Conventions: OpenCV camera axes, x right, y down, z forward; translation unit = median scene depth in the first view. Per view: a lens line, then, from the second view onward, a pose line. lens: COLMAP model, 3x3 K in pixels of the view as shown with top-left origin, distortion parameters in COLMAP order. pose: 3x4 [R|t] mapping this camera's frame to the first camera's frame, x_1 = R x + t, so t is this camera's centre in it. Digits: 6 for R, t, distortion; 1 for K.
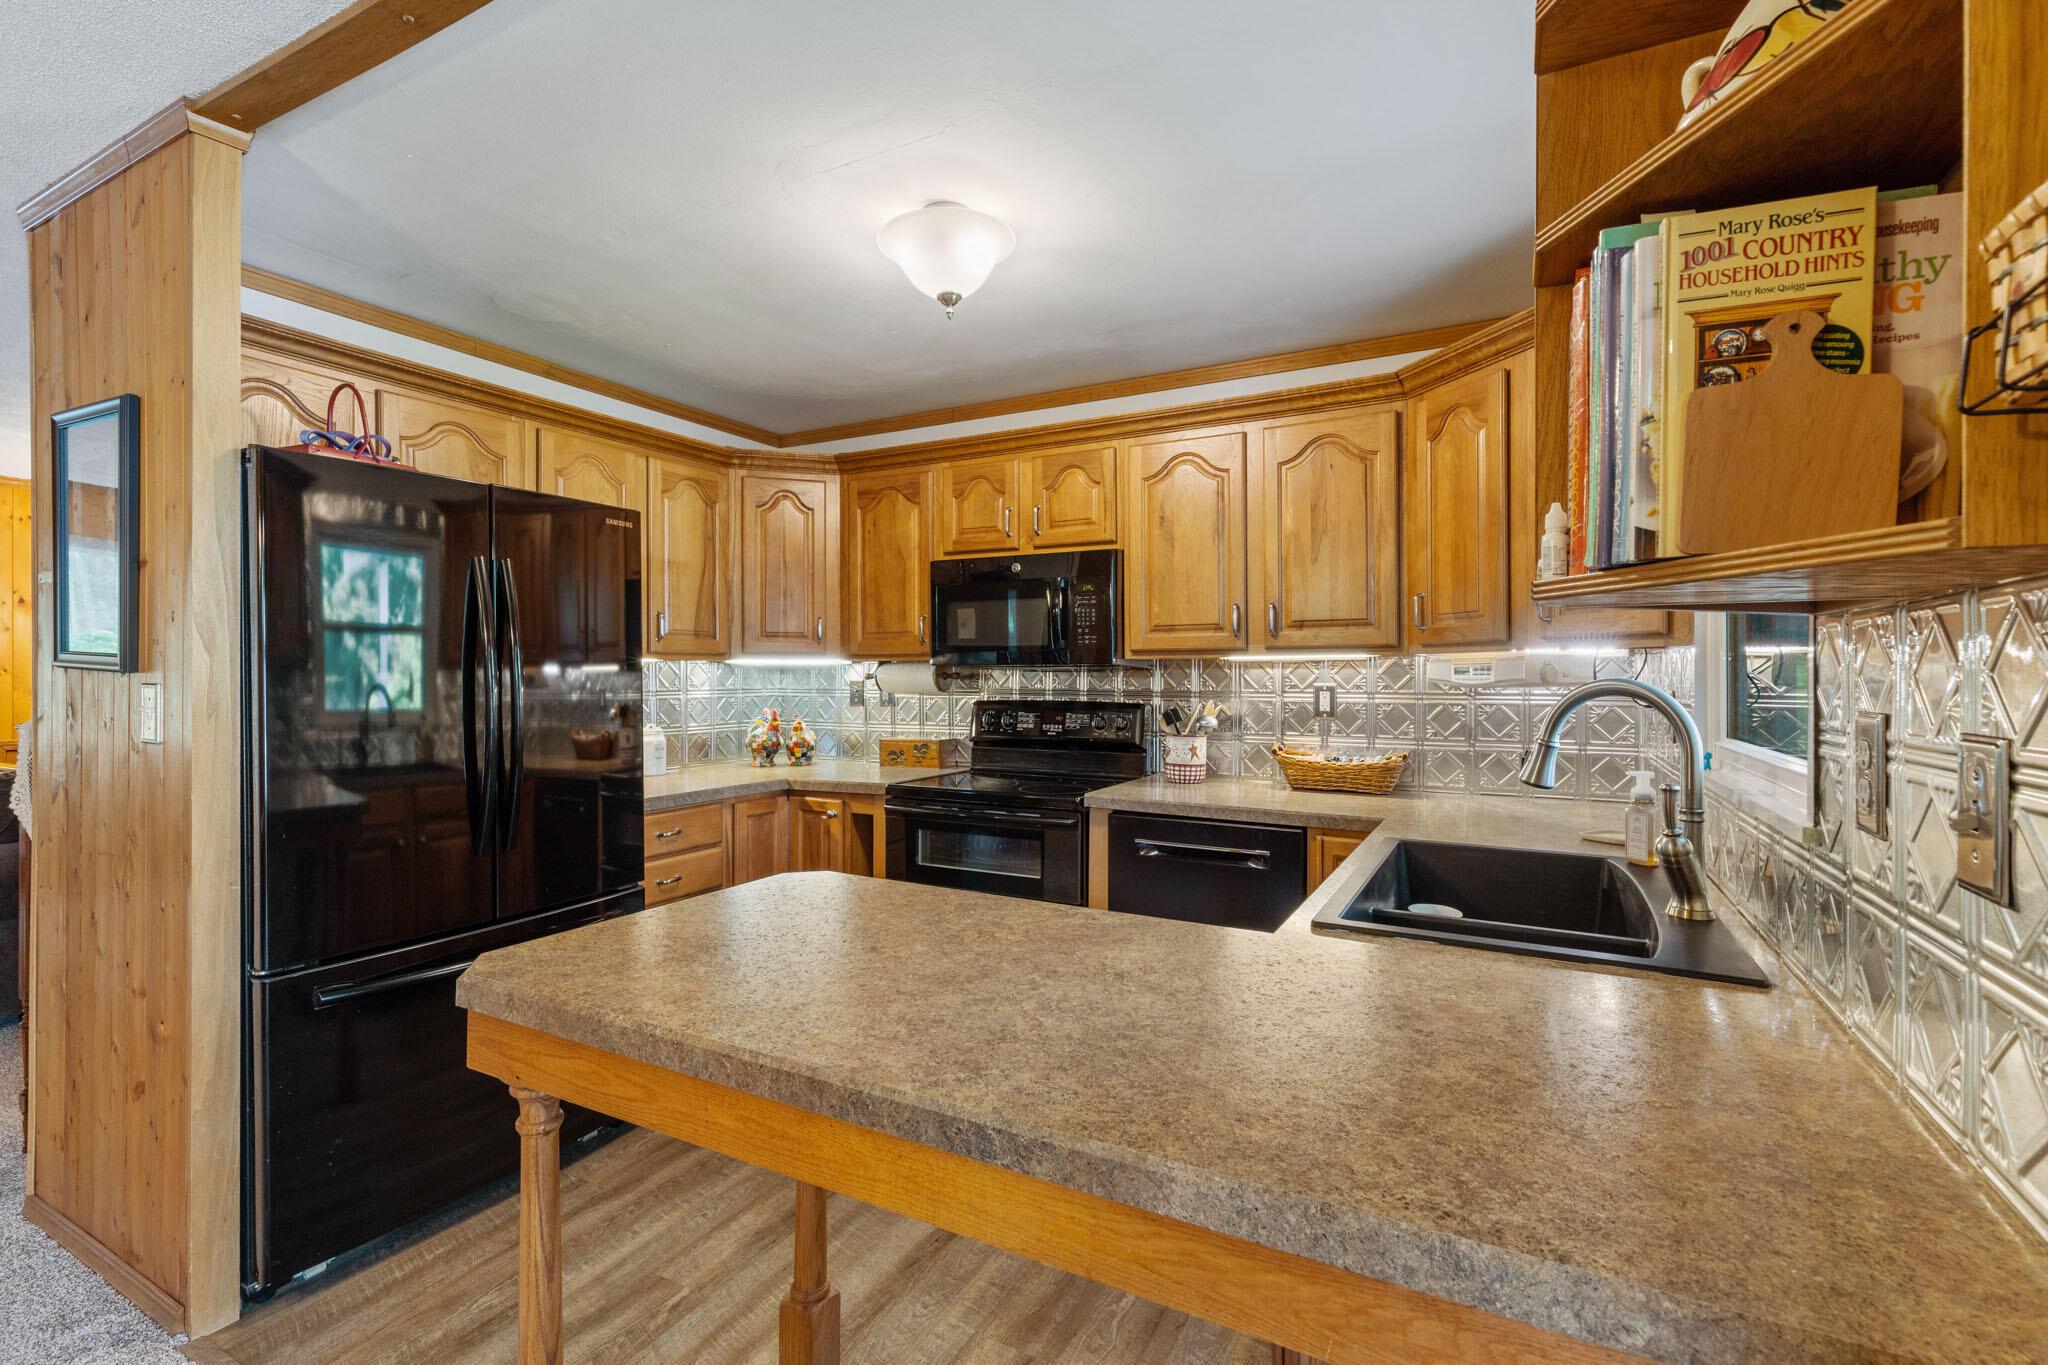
lens RADIAL K [[911.0, 0, 1022.9], [0, 911.0, 672.3], [0, 0, 1]] dist [0.003358, 0.000666]
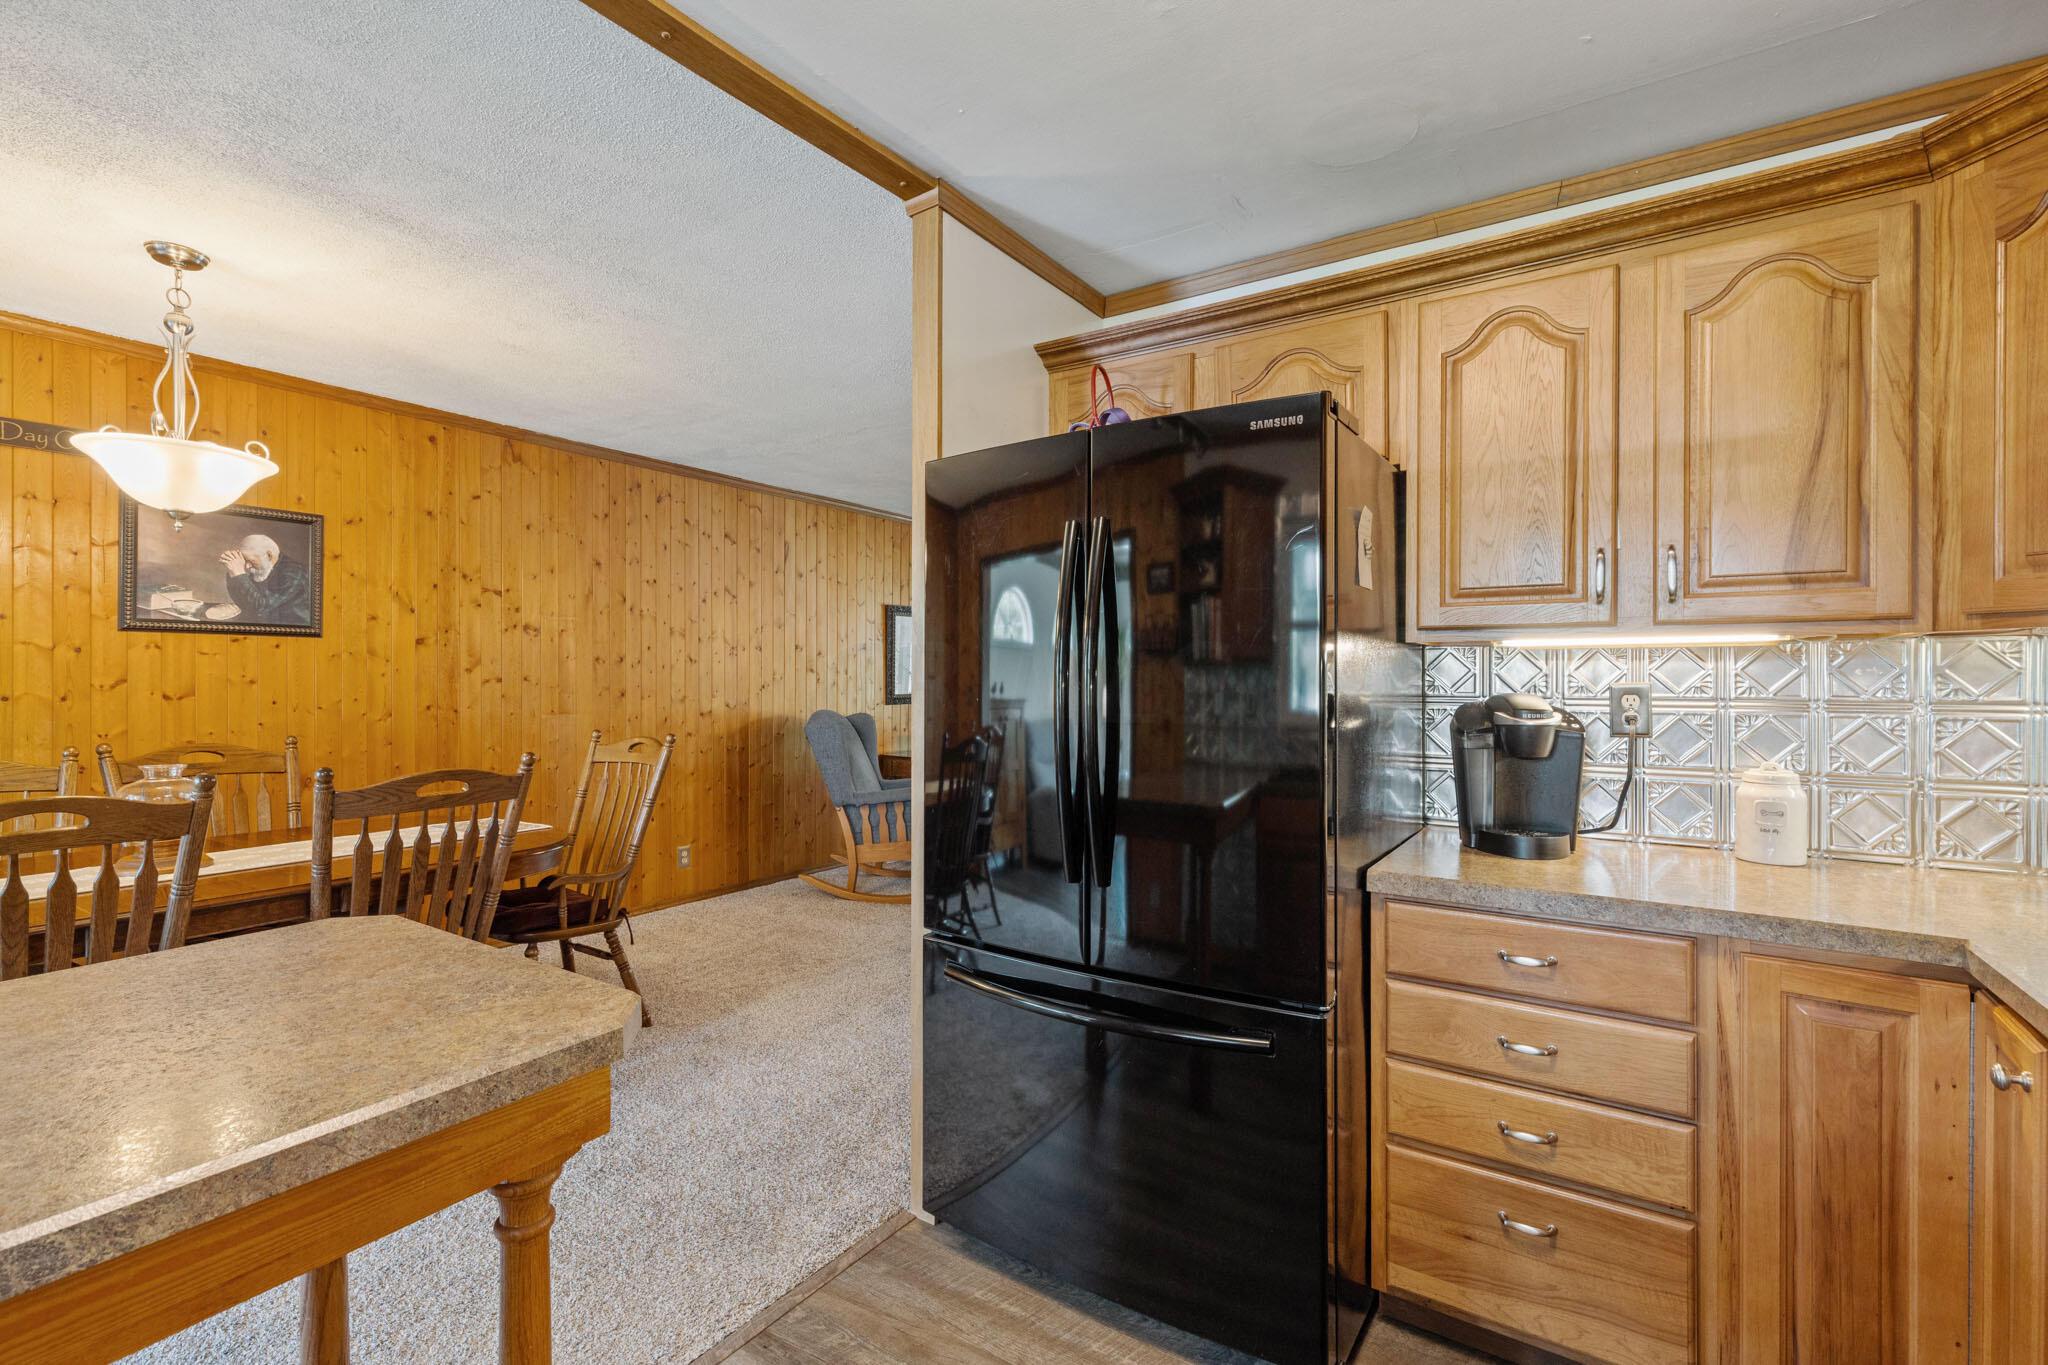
lens RADIAL K [[911.0, 0, 1022.9], [0, 911.0, 672.3], [0, 0, 1]] dist [0.003358, 0.000666]
pose [[-0.075953, -0.002107, -0.997109, 0.221833], [-0.004311, 0.999989, -0.001785, 0.015367], [0.997102, 0.004163, -0.075961, 0.971738]]
